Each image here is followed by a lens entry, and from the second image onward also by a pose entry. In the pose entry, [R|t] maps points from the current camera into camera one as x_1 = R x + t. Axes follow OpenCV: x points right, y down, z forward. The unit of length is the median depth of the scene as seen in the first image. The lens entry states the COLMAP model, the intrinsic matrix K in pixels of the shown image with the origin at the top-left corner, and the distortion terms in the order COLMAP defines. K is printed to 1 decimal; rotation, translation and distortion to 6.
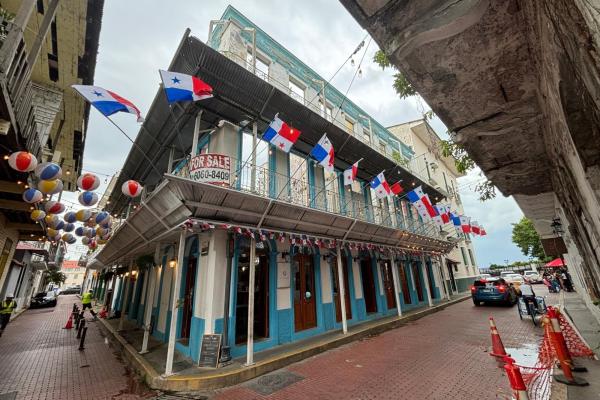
lens RADIAL K [[244.1, 0, 301.6], [0, 244.1, 199.6], [0, 0, 1]] dist [-0.003778, -0.000658]
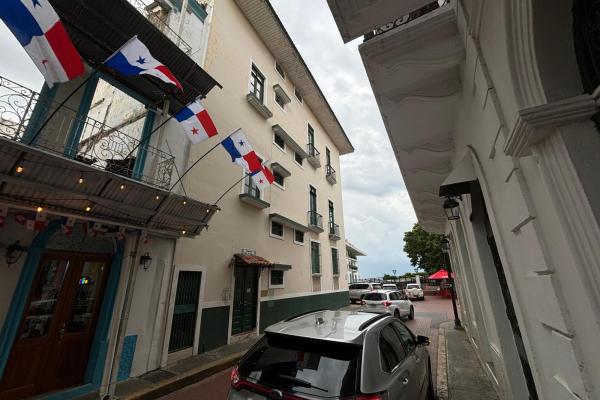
lens RADIAL K [[244.1, 0, 294.6], [0, 244.1, 198.1], [0, 0, 1]] dist [-0.003778, -0.000658]
pose [[0.960482, 0.120292, 0.251006, 1.390029], [-0.114280, 0.992704, -0.038446, 0.368750], [-0.253800, 0.008242, 0.967222, 1.339181]]
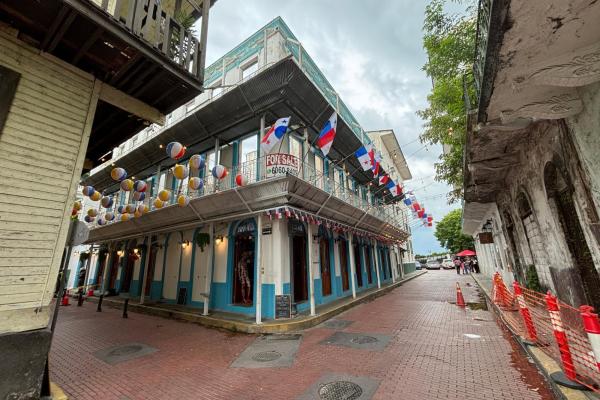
lens RADIAL K [[244.1, 0, 300.5], [0, 244.1, 200.1], [0, 0, 1]] dist [-0.003778, -0.000658]
pose [[0.971779, 0.070048, 0.225252, -0.447929], [-0.080958, 0.995932, 0.039555, -0.006318], [-0.221565, -0.056675, 0.973497, -0.190816]]
